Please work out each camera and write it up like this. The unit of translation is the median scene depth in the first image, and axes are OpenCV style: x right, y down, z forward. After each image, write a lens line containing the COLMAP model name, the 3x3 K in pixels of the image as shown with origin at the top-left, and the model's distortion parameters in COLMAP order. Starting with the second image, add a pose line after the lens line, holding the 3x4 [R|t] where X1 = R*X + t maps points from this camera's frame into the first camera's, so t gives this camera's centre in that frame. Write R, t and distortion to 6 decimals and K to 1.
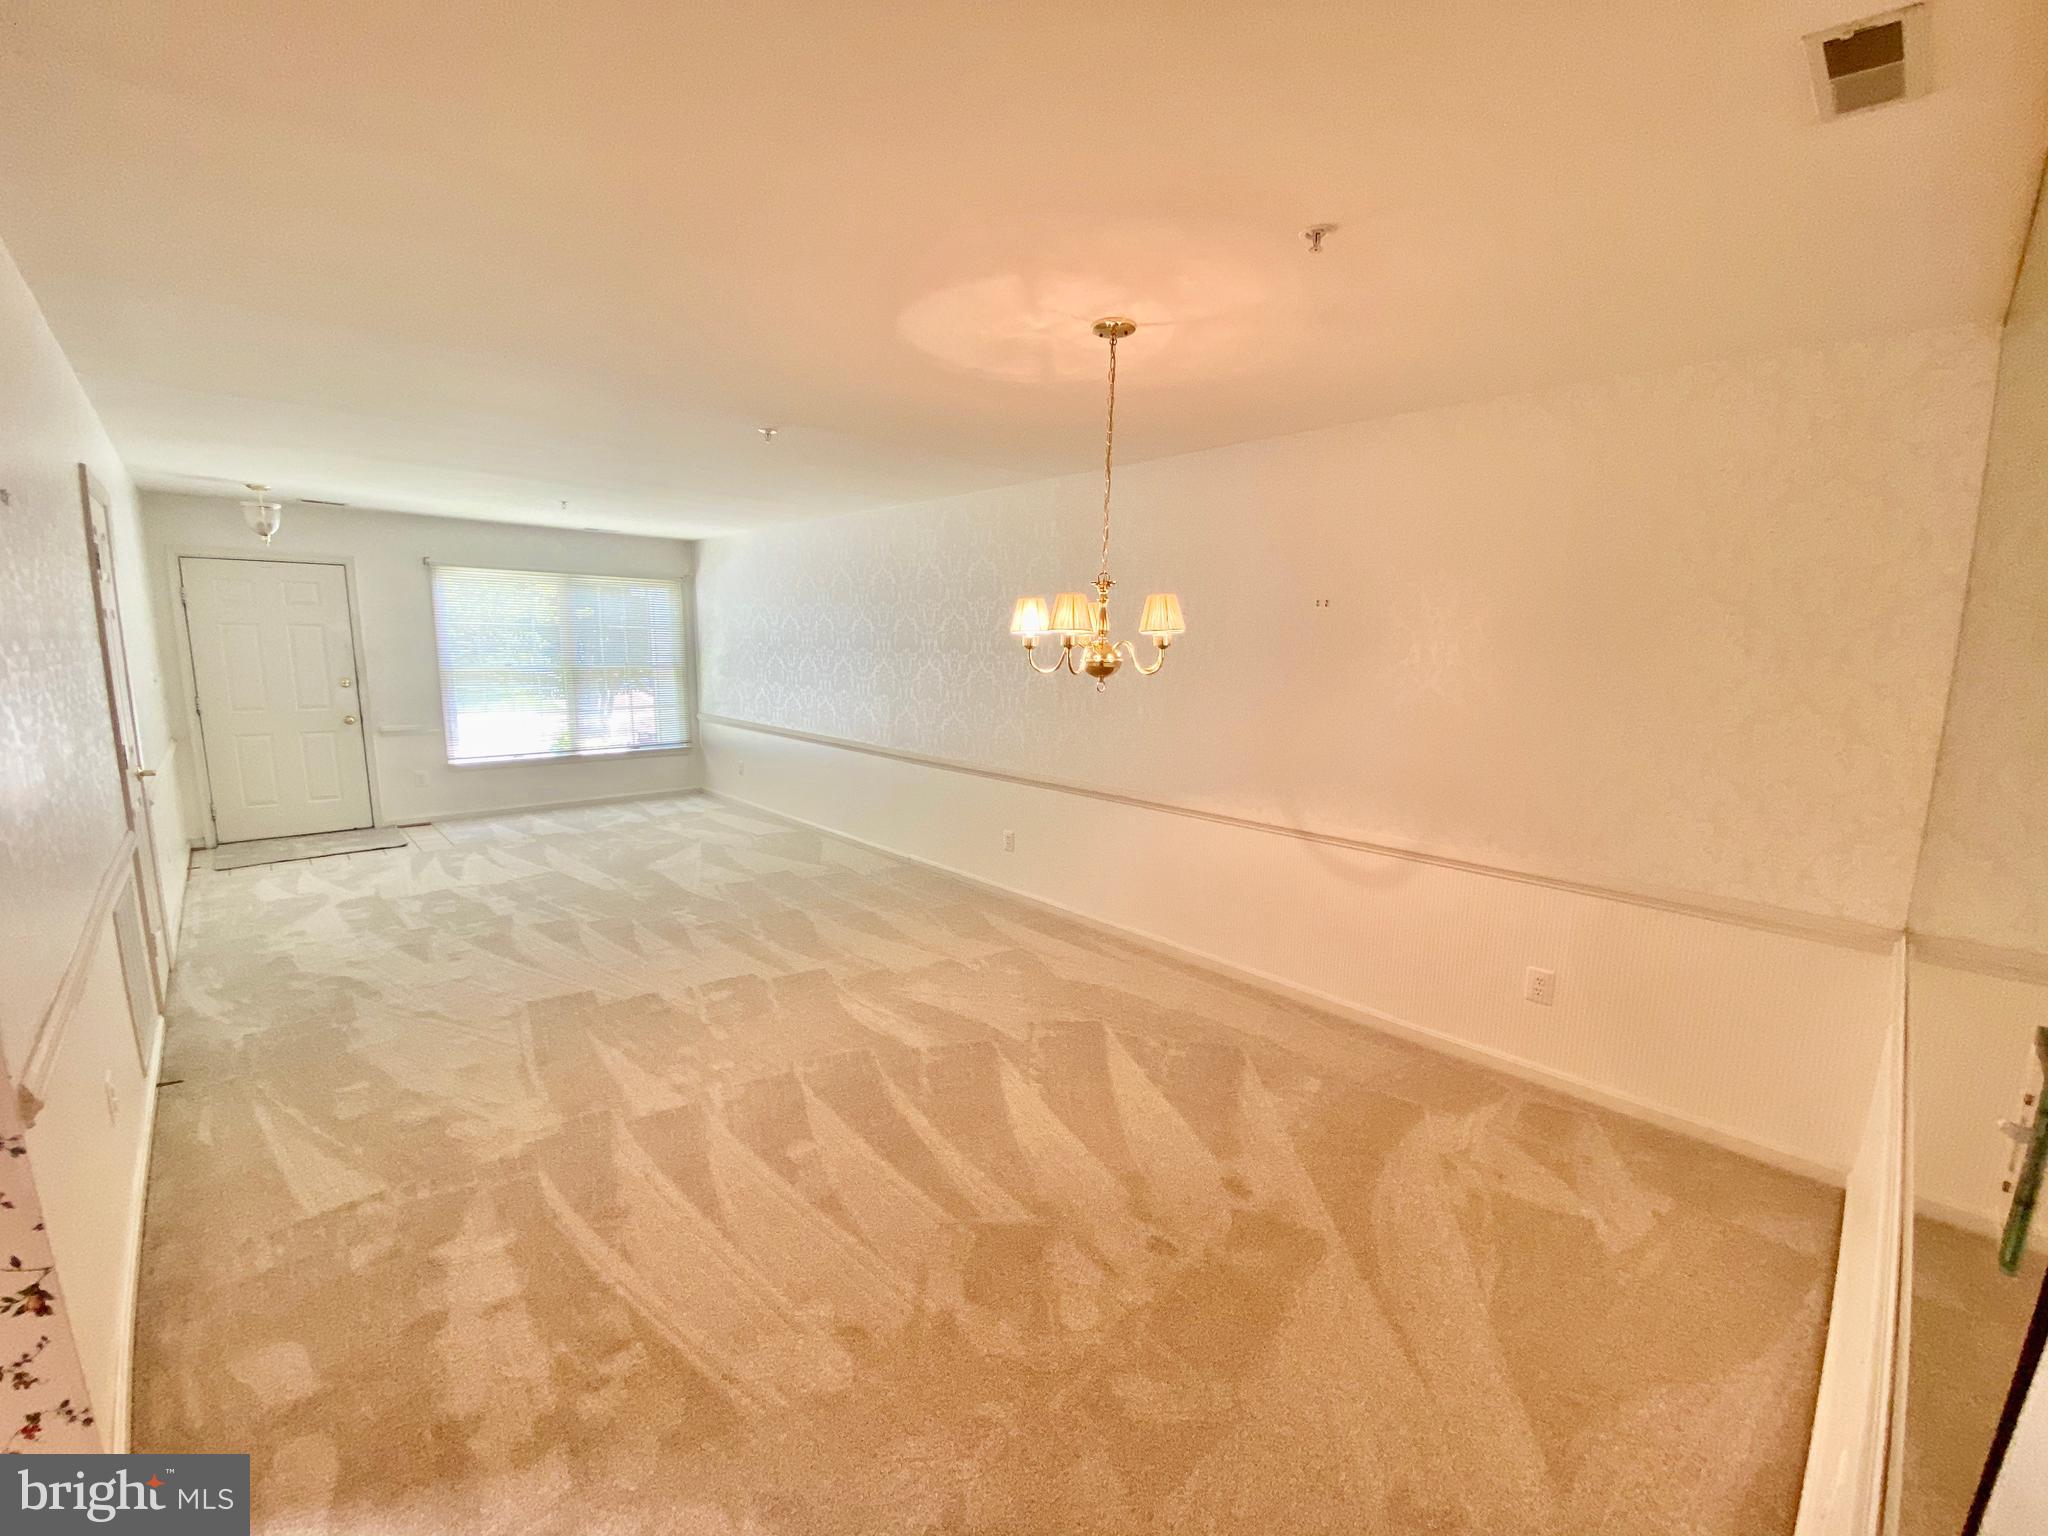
lens RADIAL K [[951.7, 0, 1030.9], [0, 951.7, 762.8], [0, 0, 1]] dist [0.047169, -0.048909]
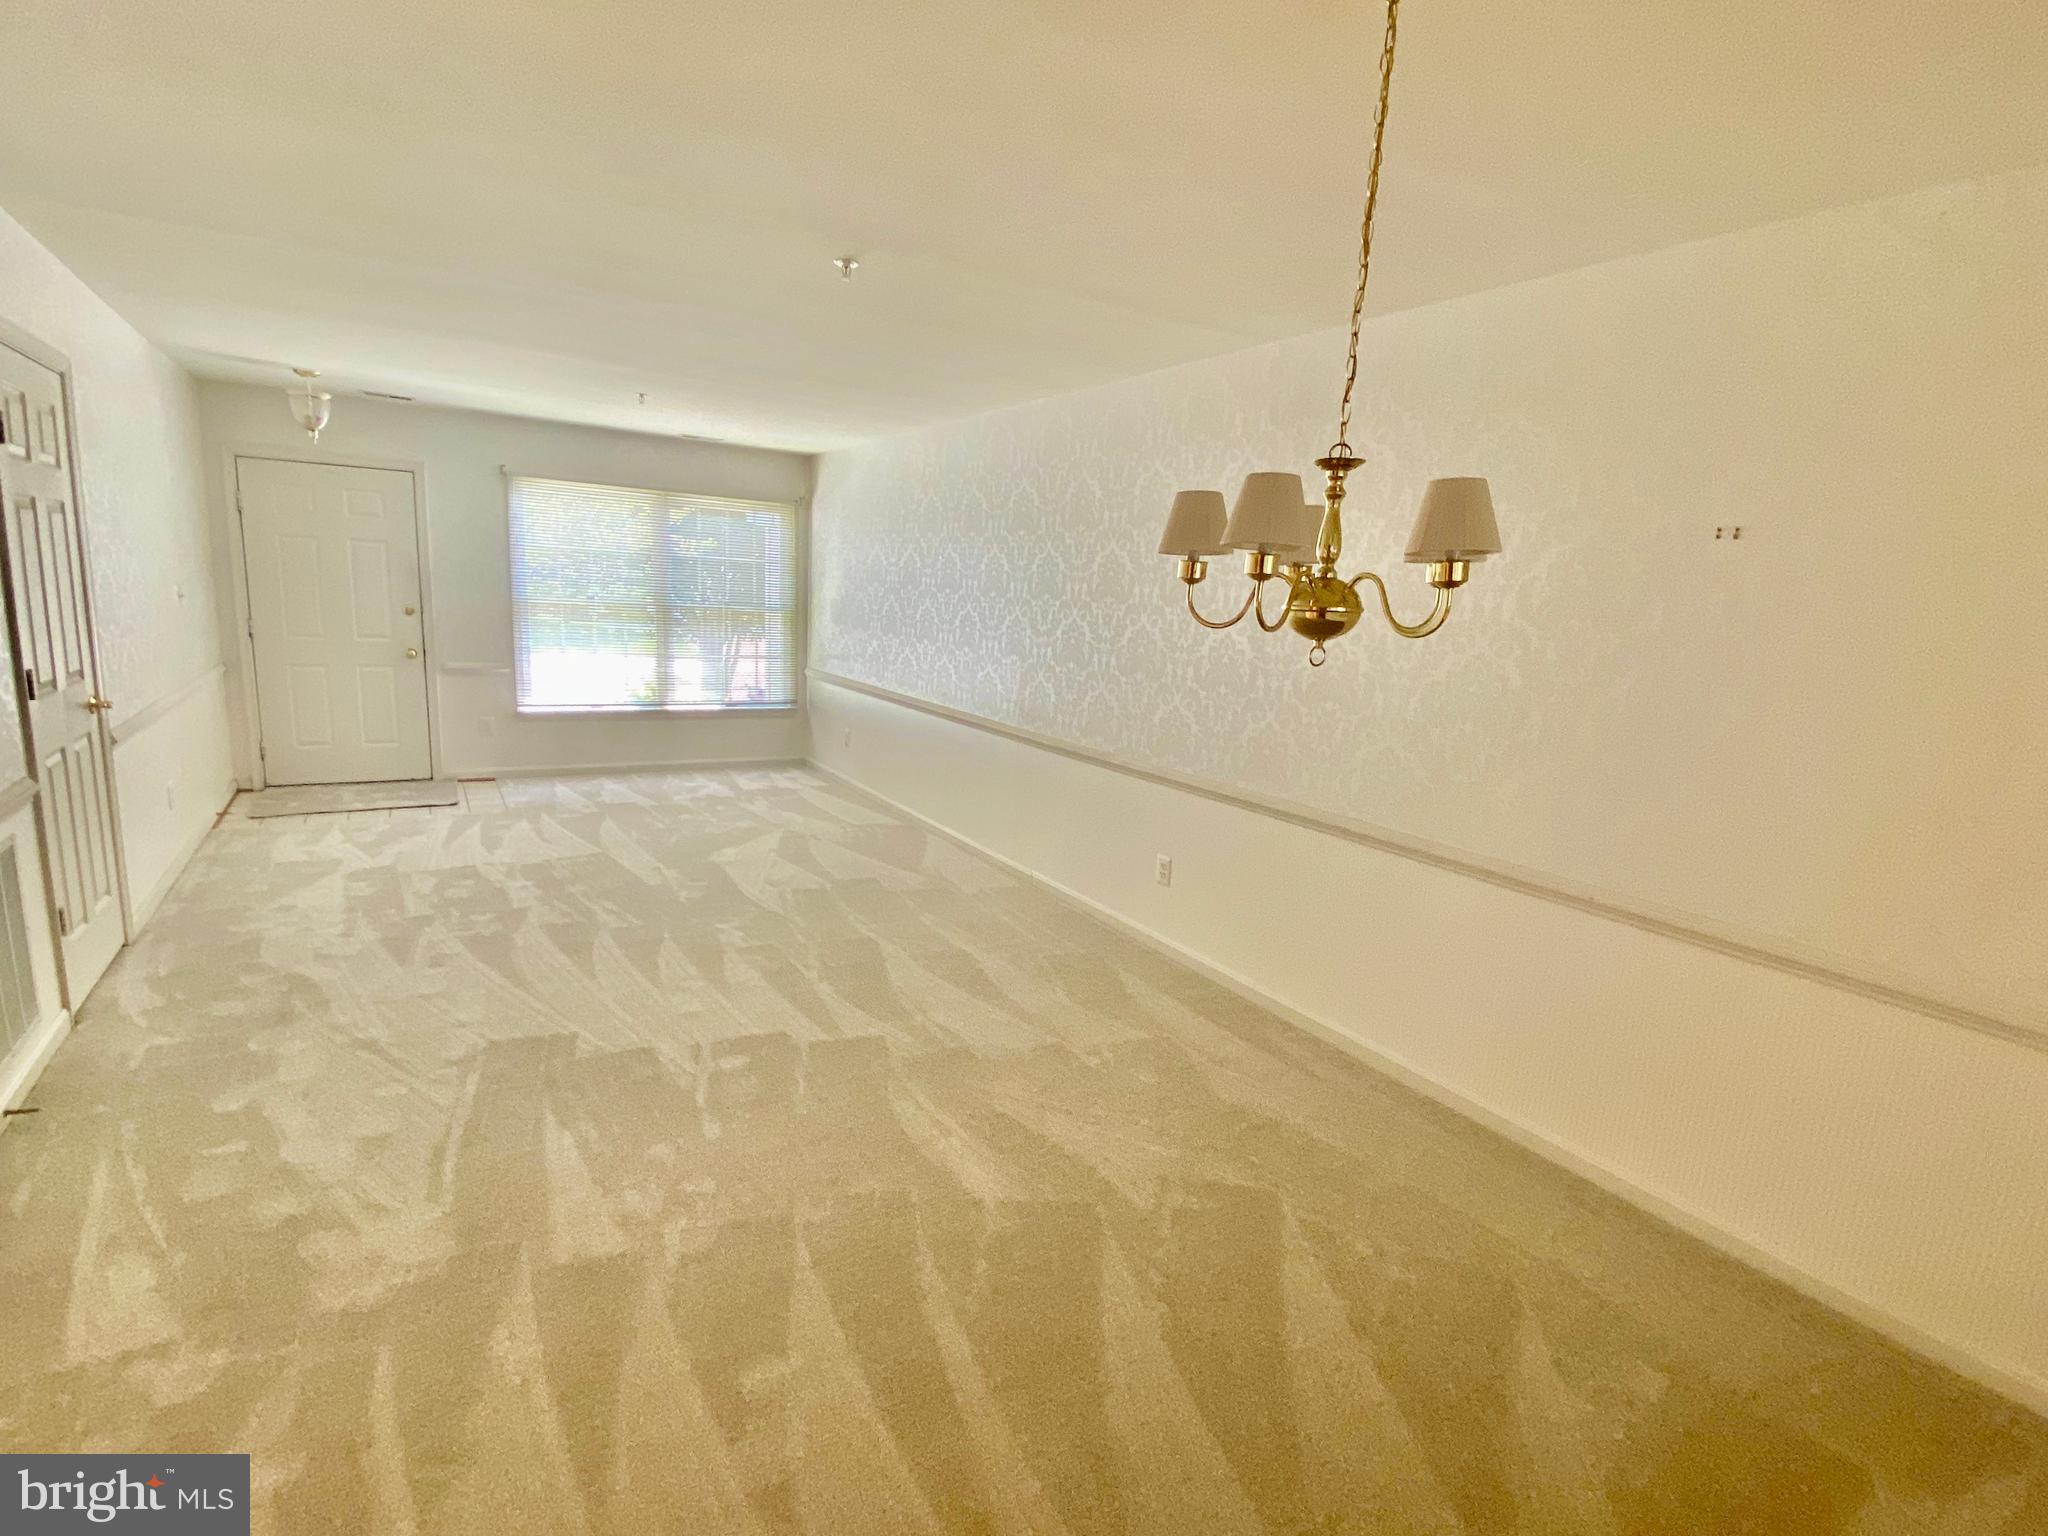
lens RADIAL K [[951.7, 0, 1030.9], [0, 951.7, 762.8], [0, 0, 1]] dist [0.047169, -0.048909]
pose [[0.975398, 0.073817, -0.207725, 0.022857], [-0.066450, 0.996896, 0.042231, -0.022956], [0.210198, -0.027389, 0.977275, 0.308307]]
